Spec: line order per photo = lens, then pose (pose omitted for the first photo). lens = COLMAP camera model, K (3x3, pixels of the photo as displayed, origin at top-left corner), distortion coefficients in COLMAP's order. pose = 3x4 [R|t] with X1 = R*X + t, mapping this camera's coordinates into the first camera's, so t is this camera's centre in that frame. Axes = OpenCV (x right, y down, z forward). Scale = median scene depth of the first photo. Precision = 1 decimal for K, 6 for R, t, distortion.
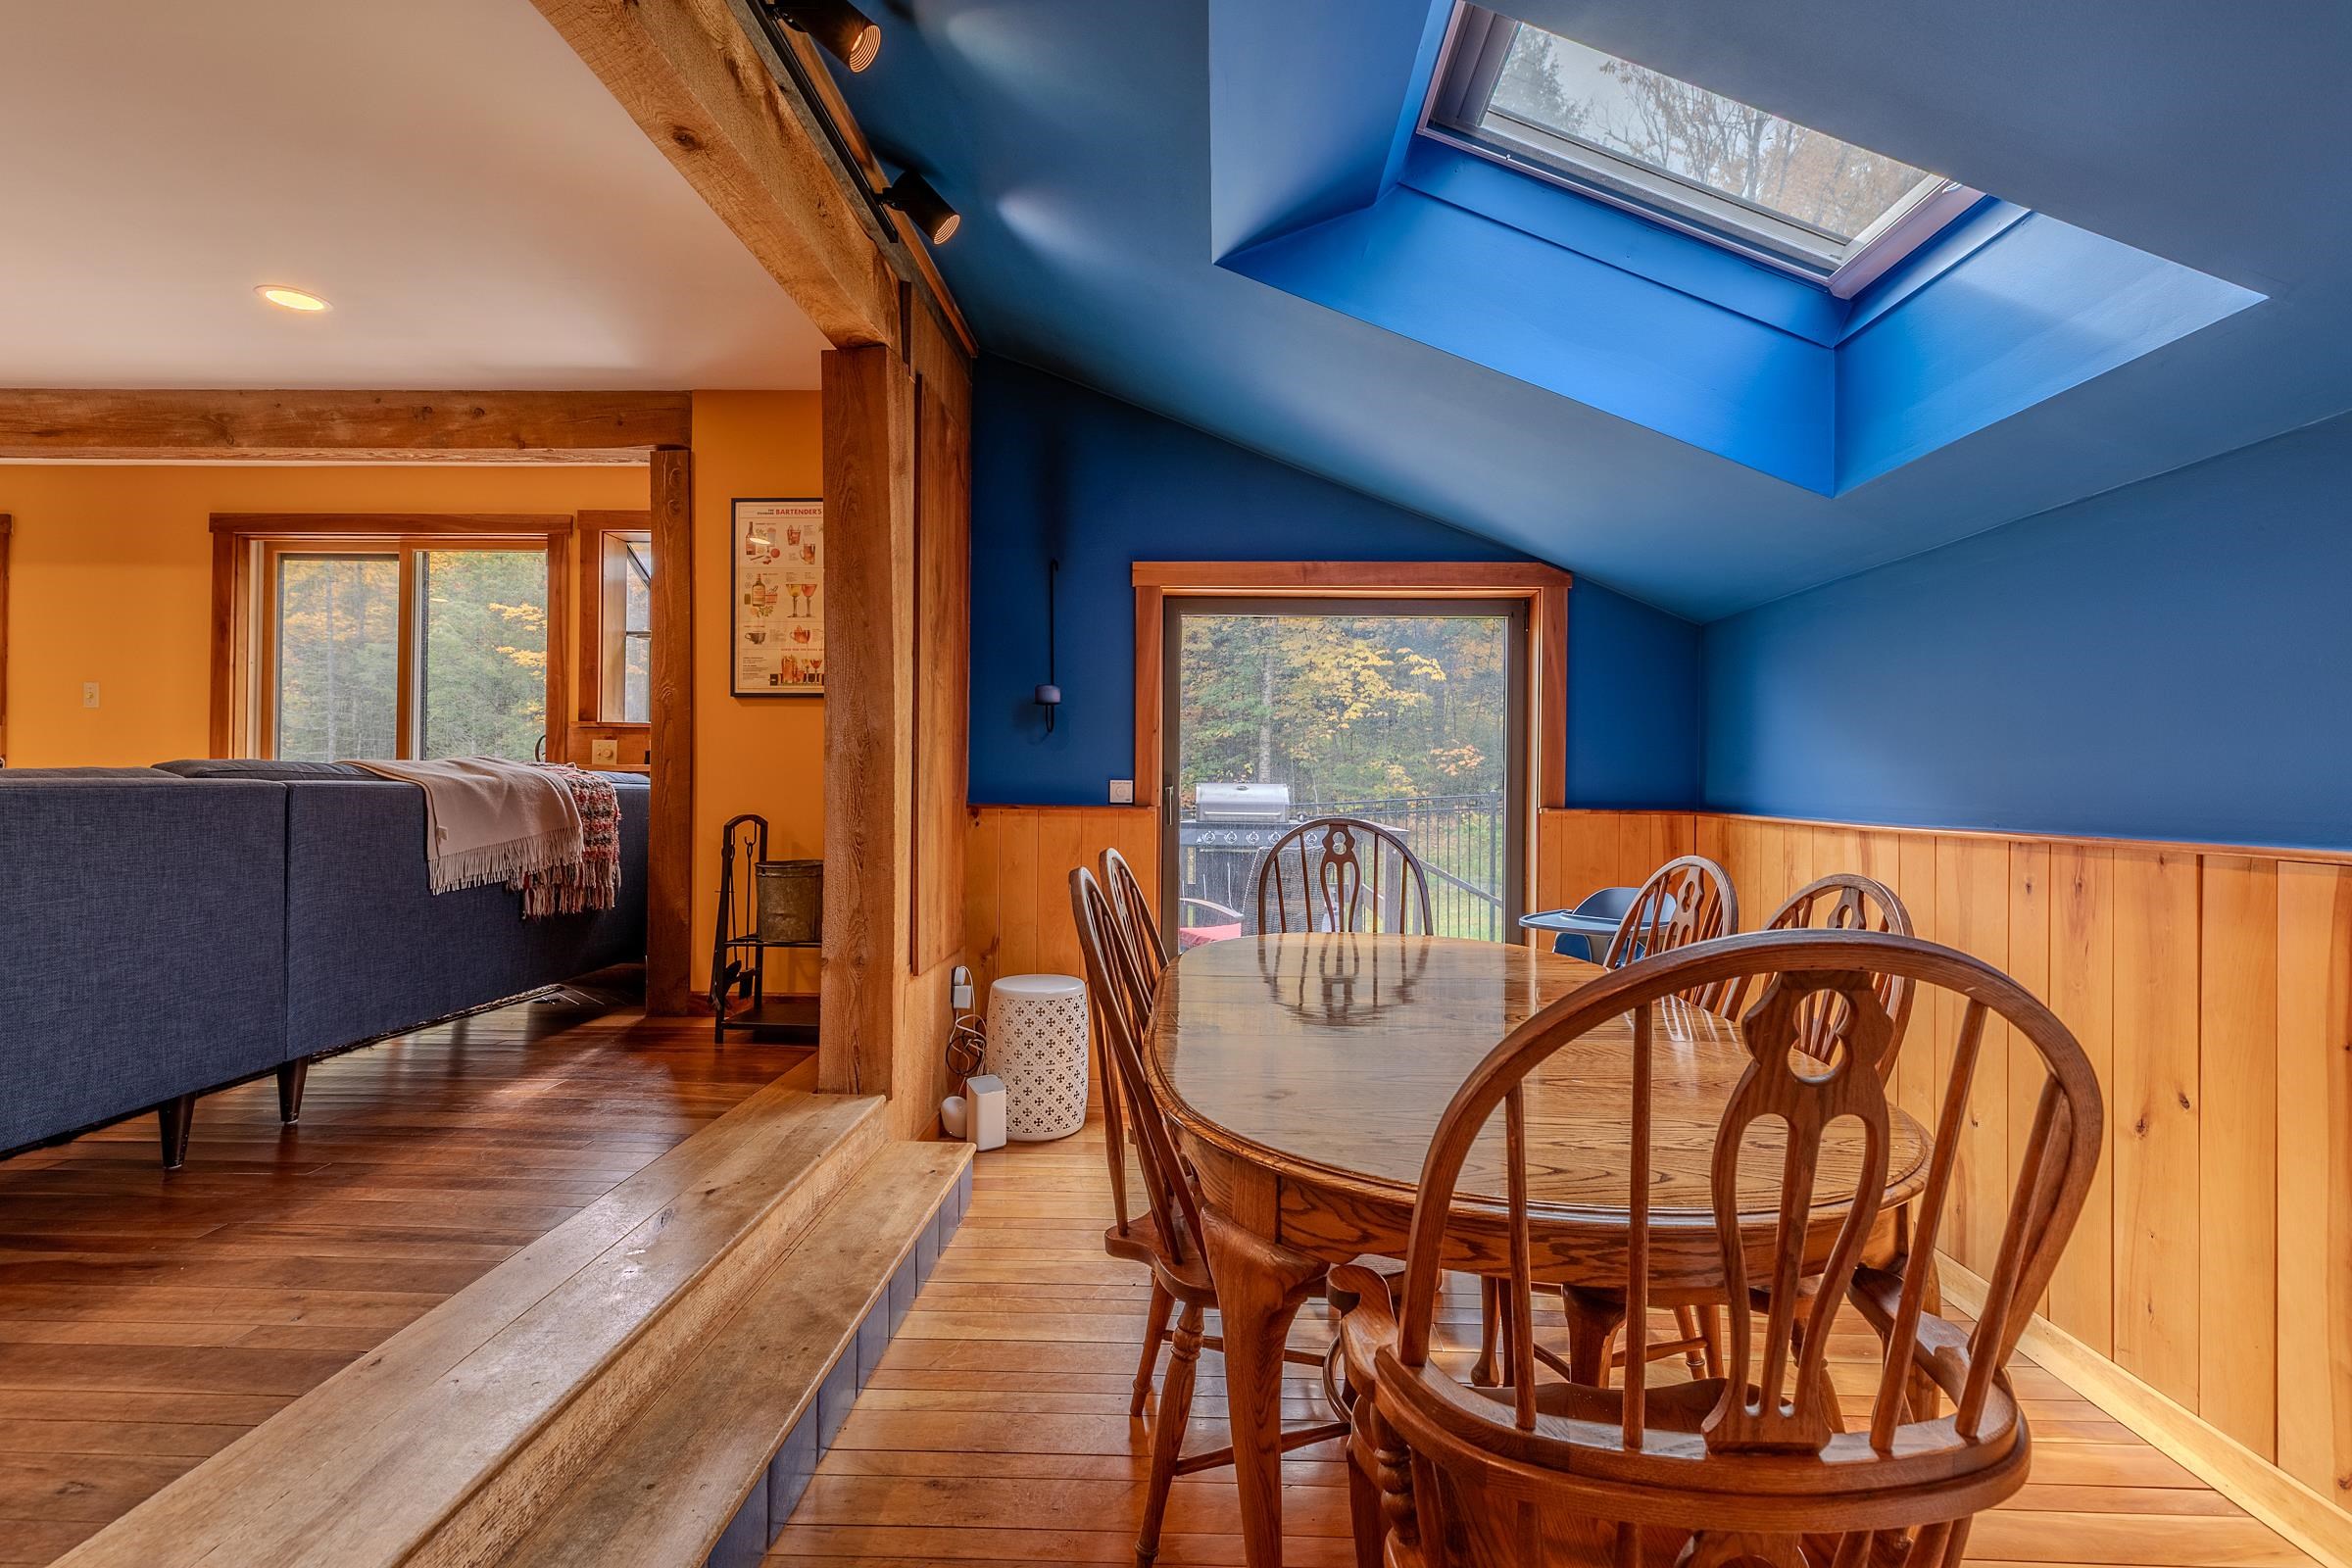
lens RADIAL K [[1078.1, 0, 1180.9], [0, 1078.1, 780.4], [0, 0, 1]] dist [0.008231, -0.000177]
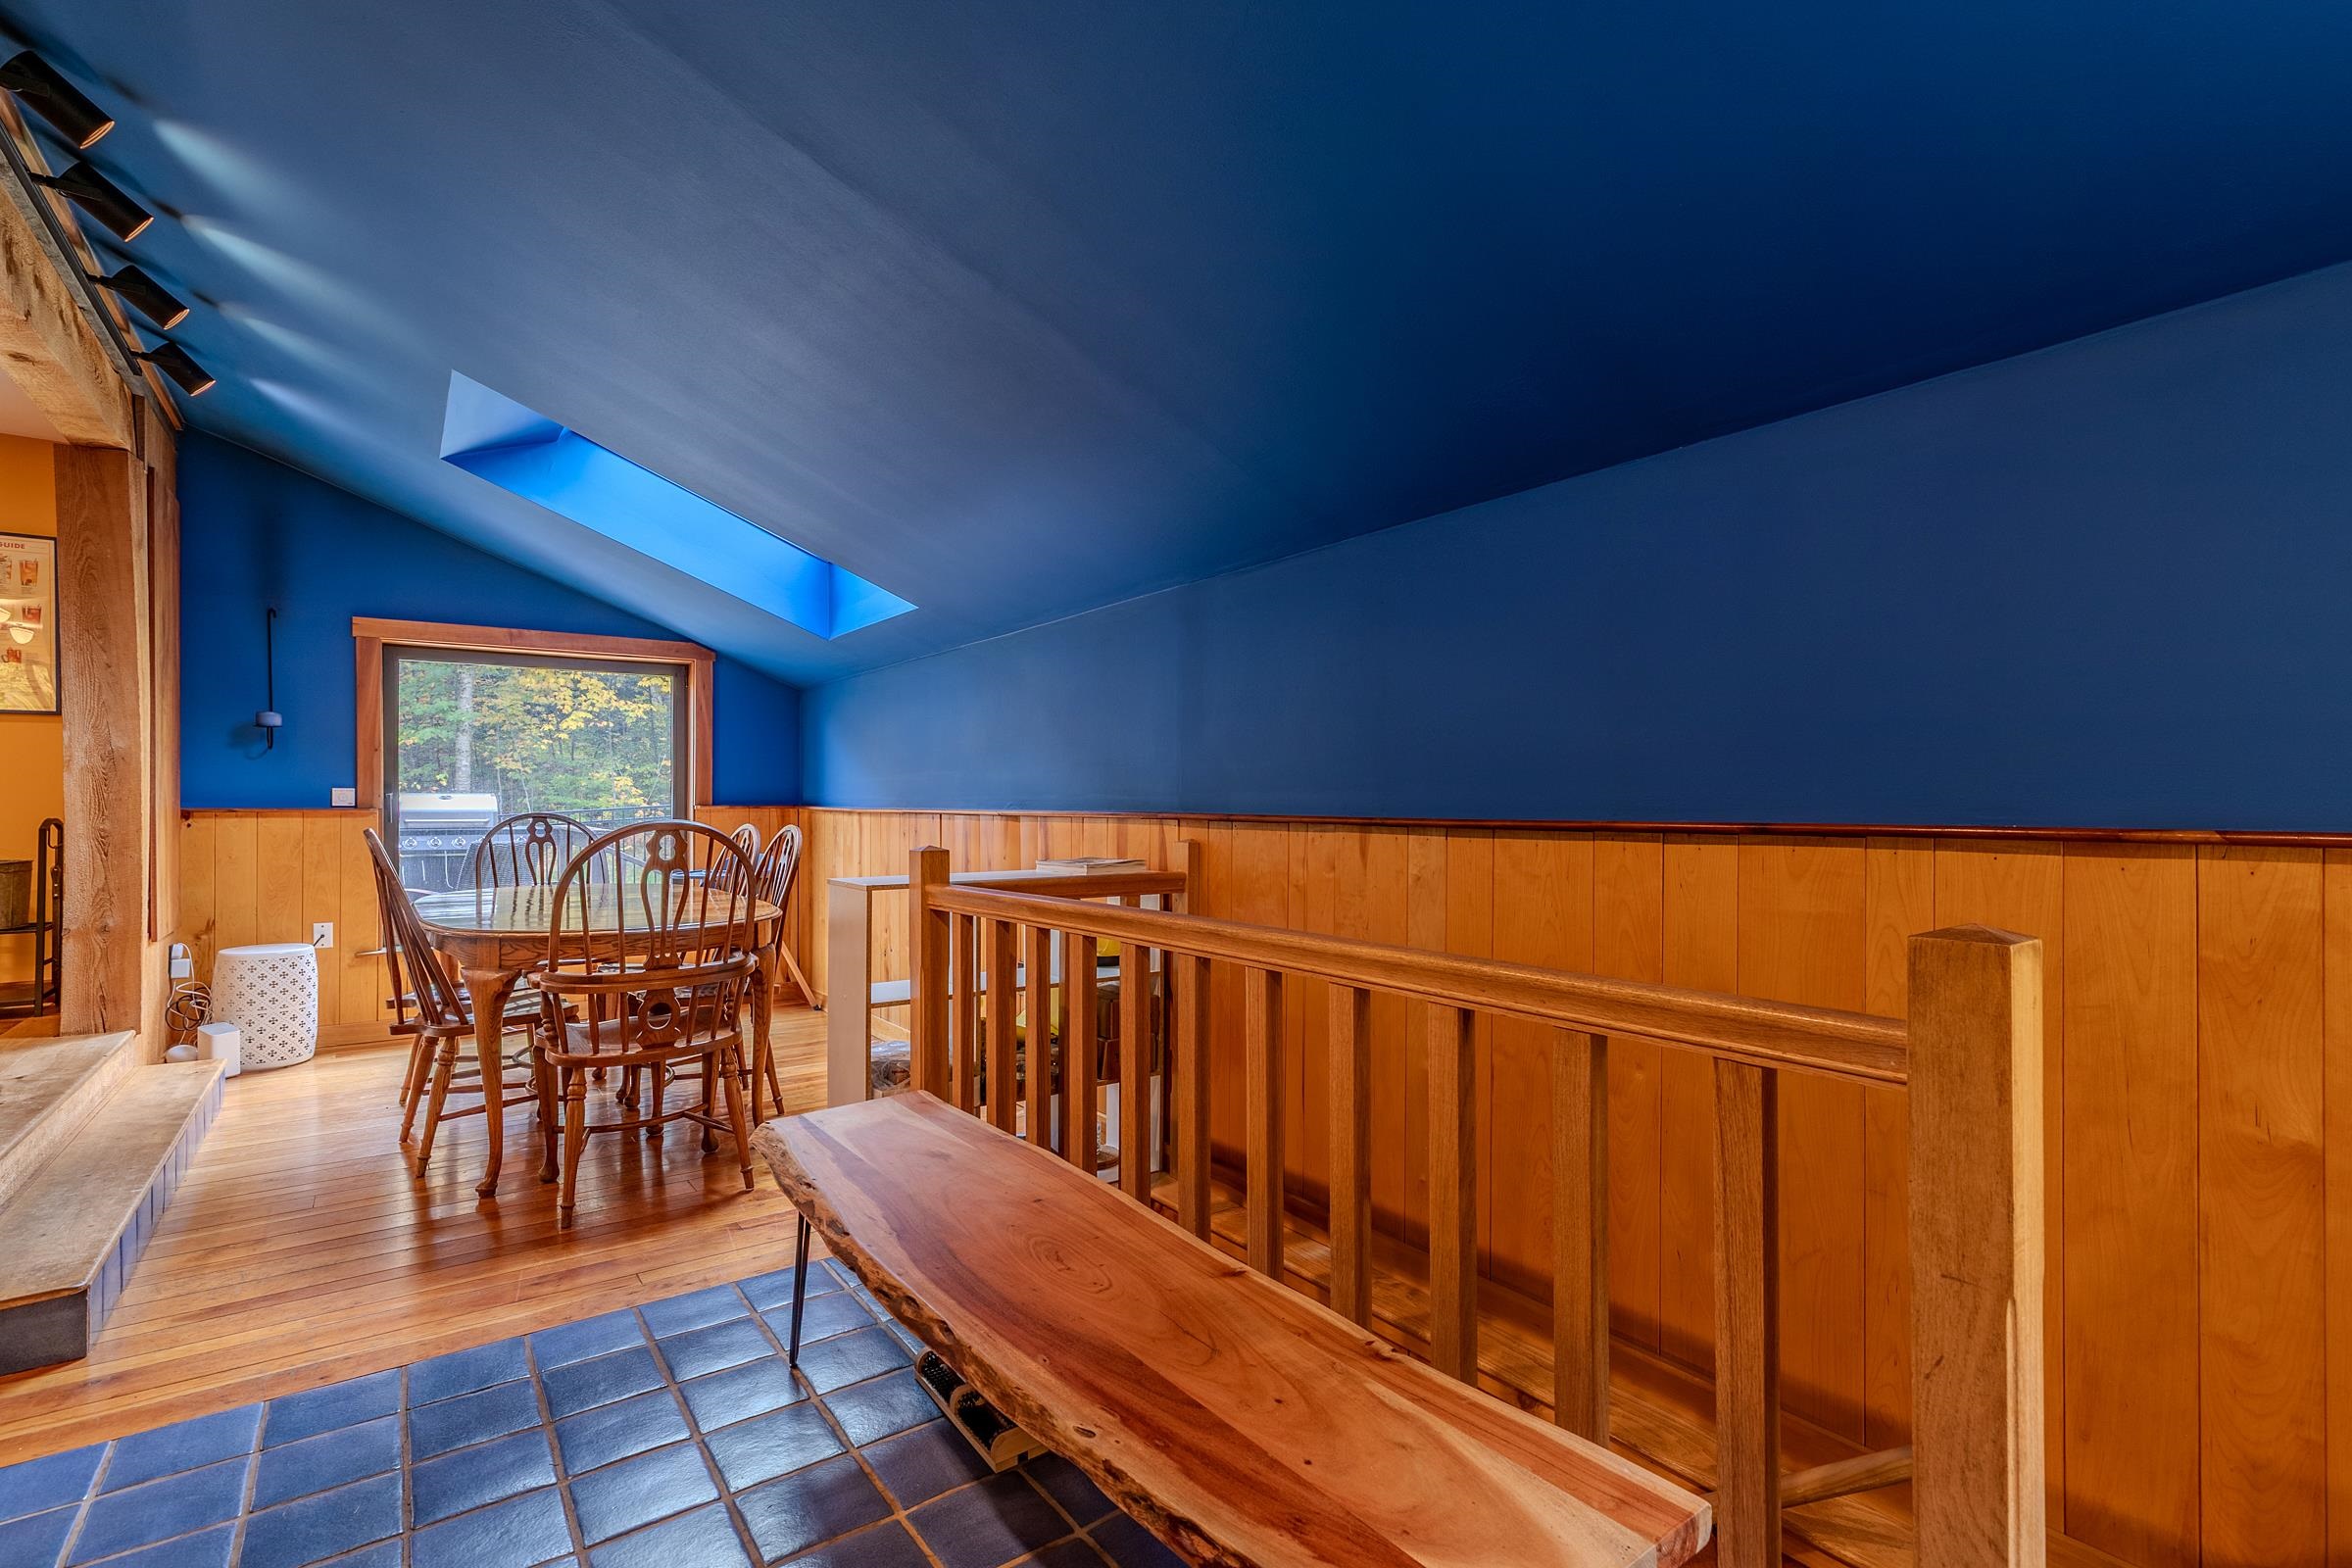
lens RADIAL K [[1078.1, 0, 1173.4], [0, 1078.1, 794.3], [0, 0, 1]] dist [0.008231, -0.000177]
pose [[0.789411, -0.008924, 0.613800, -0.073803], [0.007609, 0.999960, 0.004752, 0.009460], [-0.613818, 0.000919, 0.789447, -0.671841]]
